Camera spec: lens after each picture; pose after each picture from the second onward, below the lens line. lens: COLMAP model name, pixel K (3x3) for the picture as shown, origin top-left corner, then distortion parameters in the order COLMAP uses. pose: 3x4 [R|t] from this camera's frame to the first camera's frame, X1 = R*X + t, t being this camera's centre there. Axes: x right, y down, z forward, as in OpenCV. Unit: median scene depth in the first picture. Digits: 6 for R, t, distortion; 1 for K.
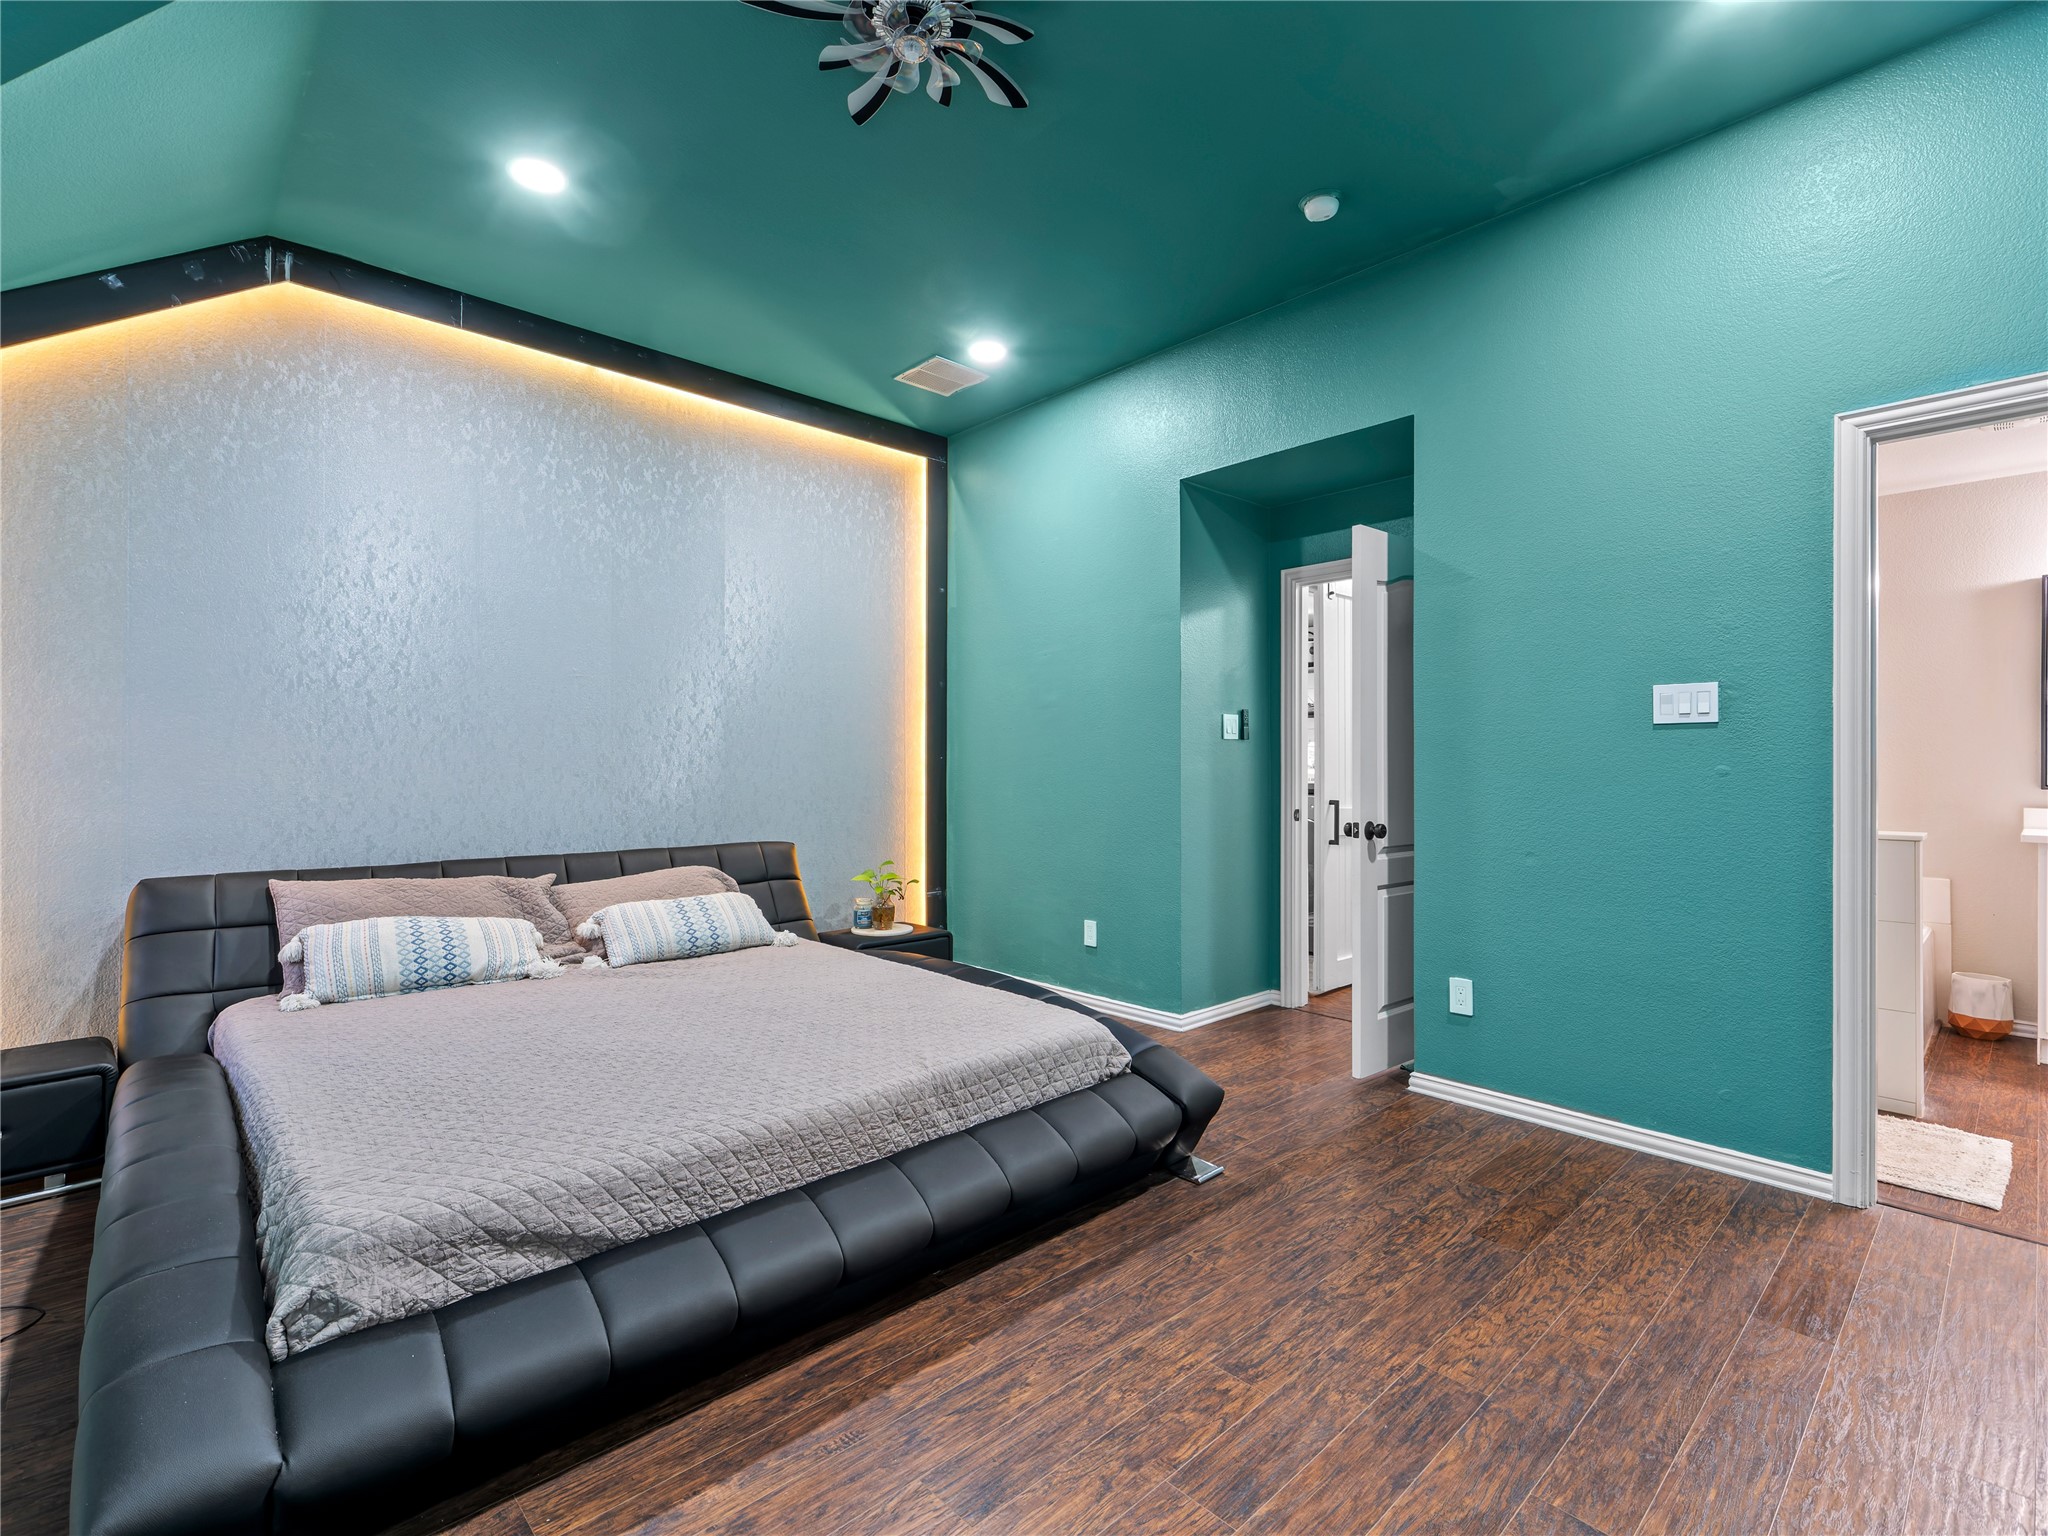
lens RADIAL K [[939.1, 0, 1016.1], [0, 939.1, 755.9], [0, 0, 1]] dist [0.002258, -0.000772]
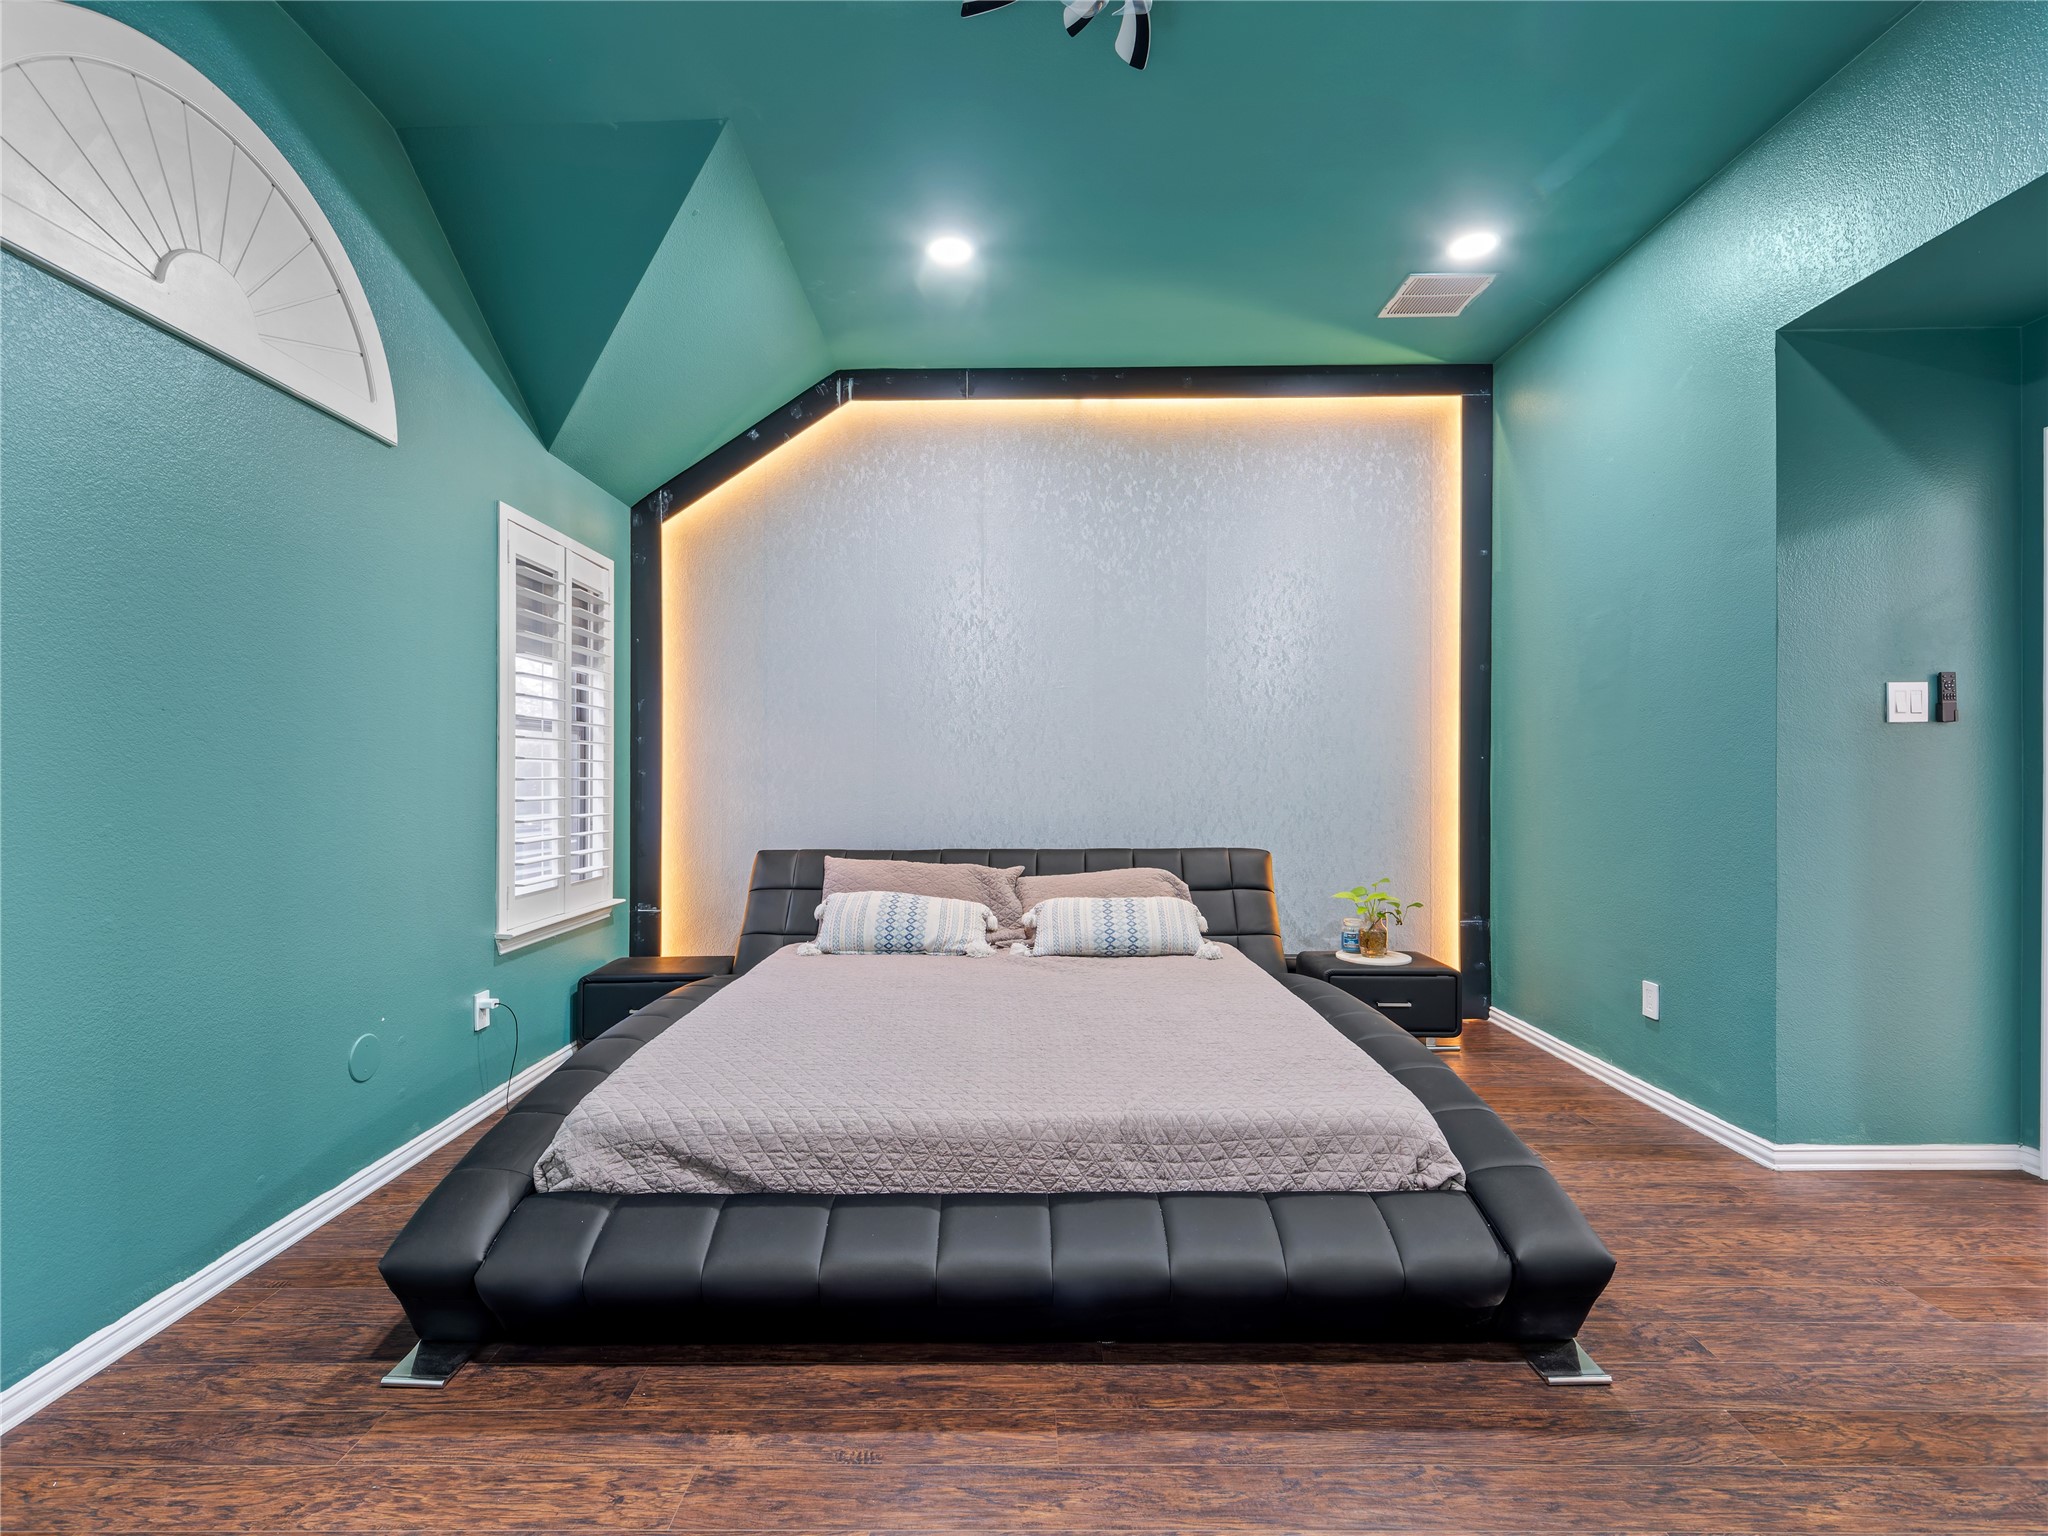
lens RADIAL K [[947.1, 0, 1015.6], [0, 947.1, 765.0], [0, 0, 1]] dist [0.010397, -0.005500]
pose [[0.734253, -0.006760, -0.678843, 0.346573], [0.011374, 0.999933, 0.002345, 0.003109], [0.678781, -0.009443, 0.734280, 0.218231]]
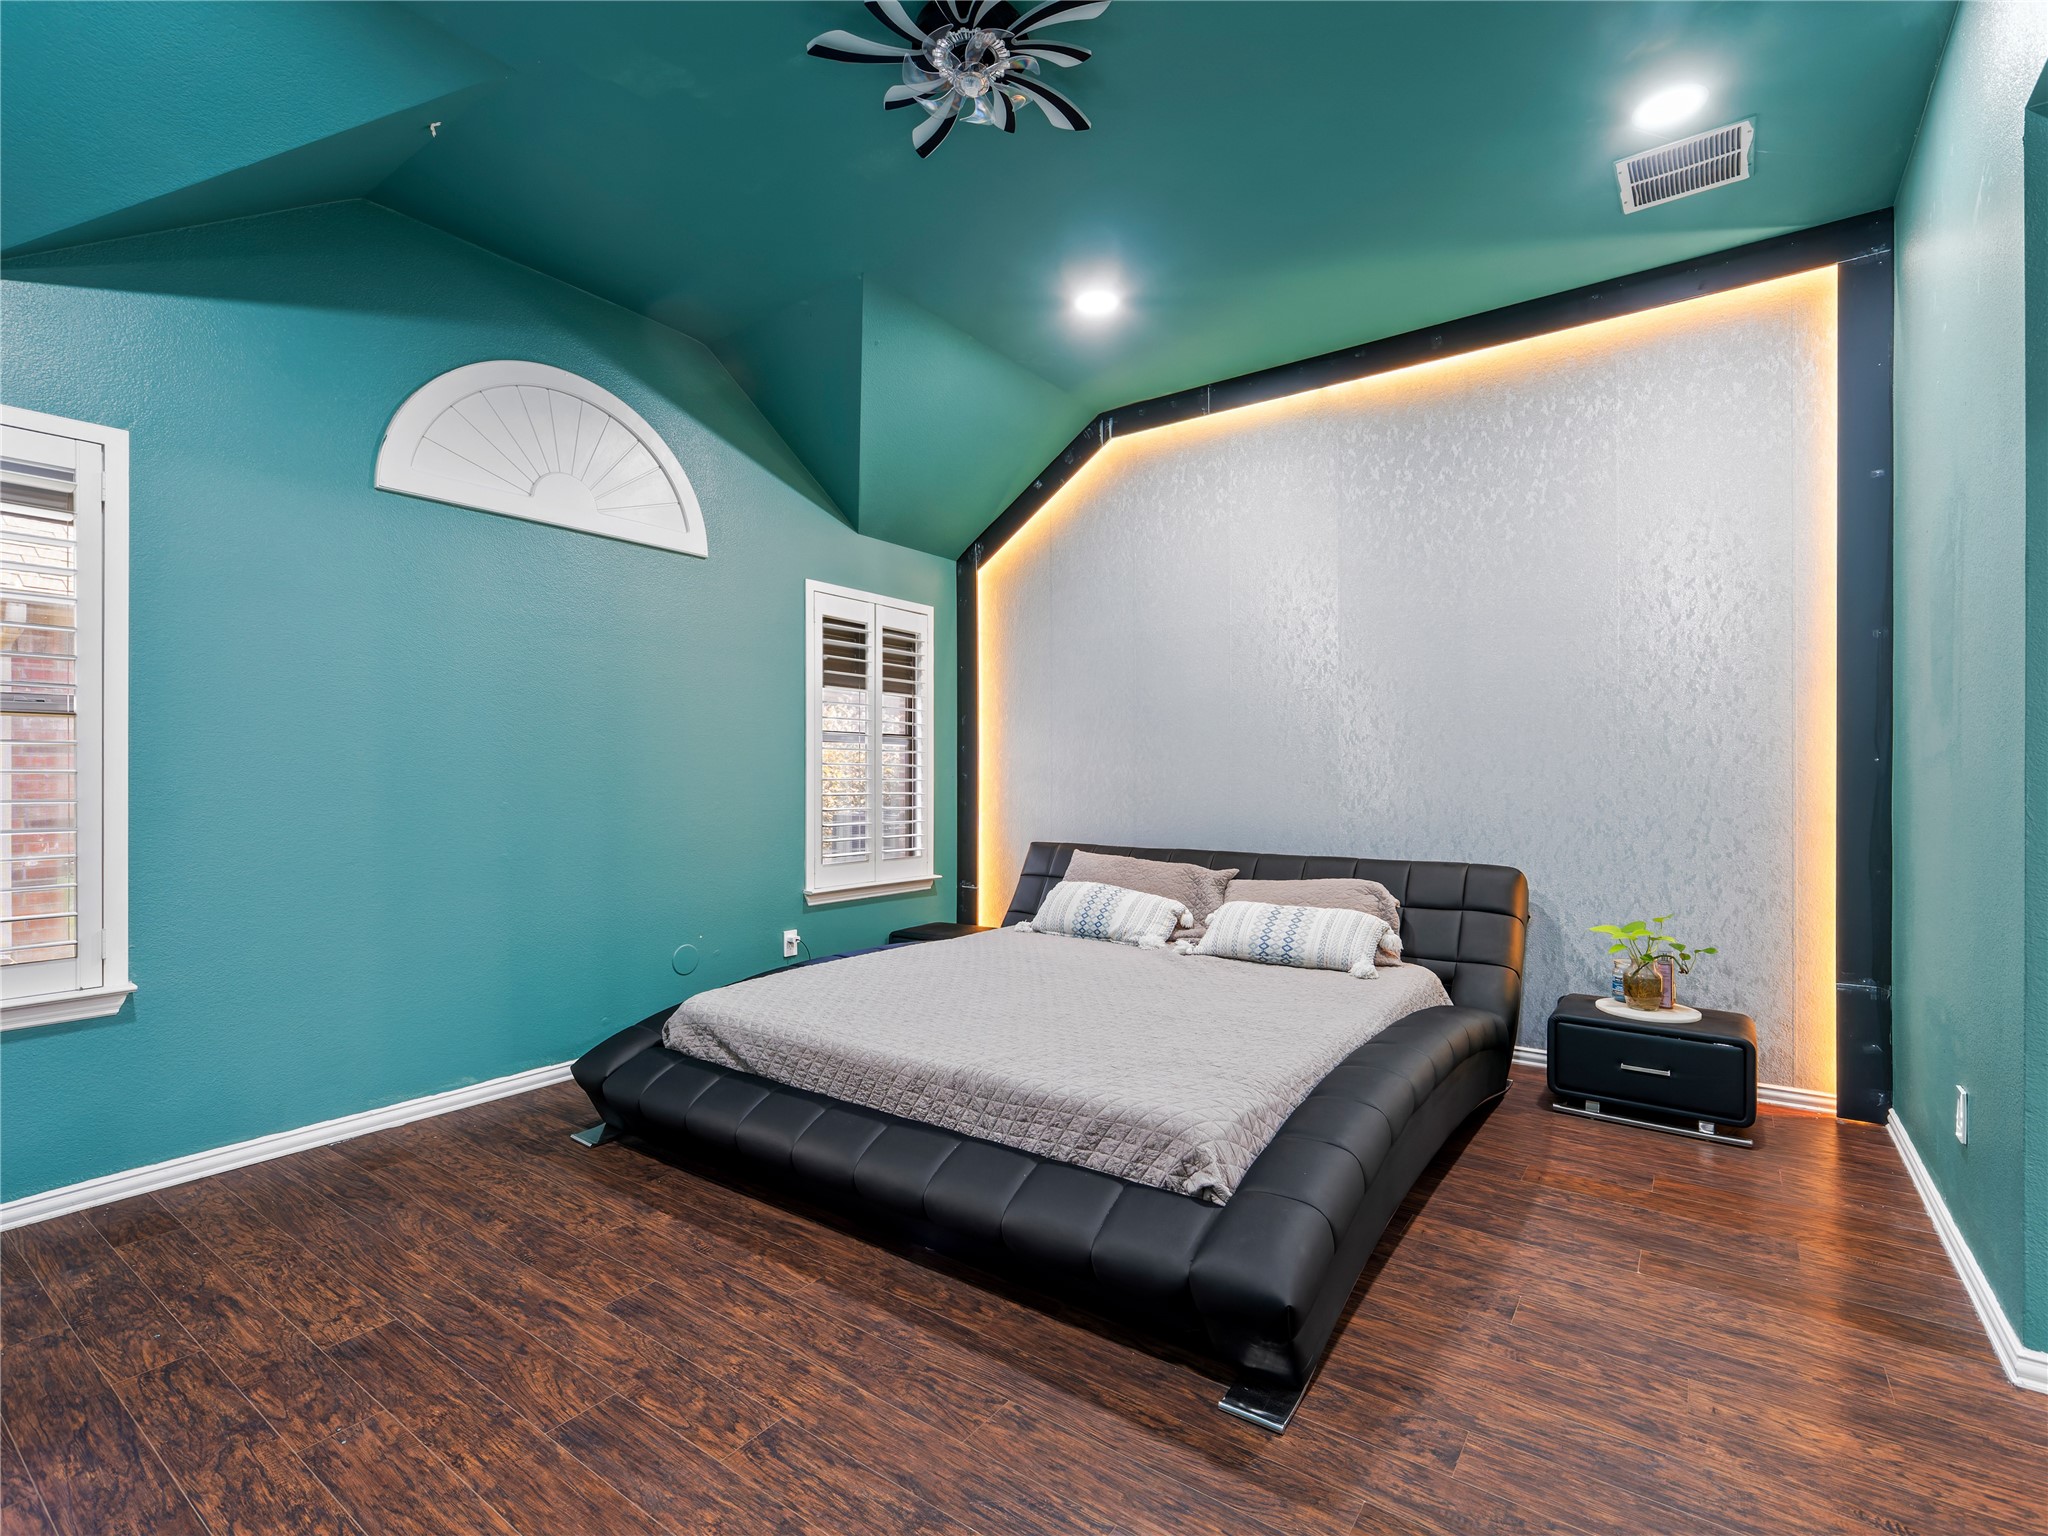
lens RADIAL K [[953.9, 0, 1020.7], [0, 953.9, 769.2], [0, 0, 1]] dist [0.003100, -0.000221]
pose [[0.202506, -0.005415, -0.979266, 0.749111], [0.010846, 0.999936, -0.003287, 0.008333], [0.979221, -0.009955, 0.202551, 0.666487]]
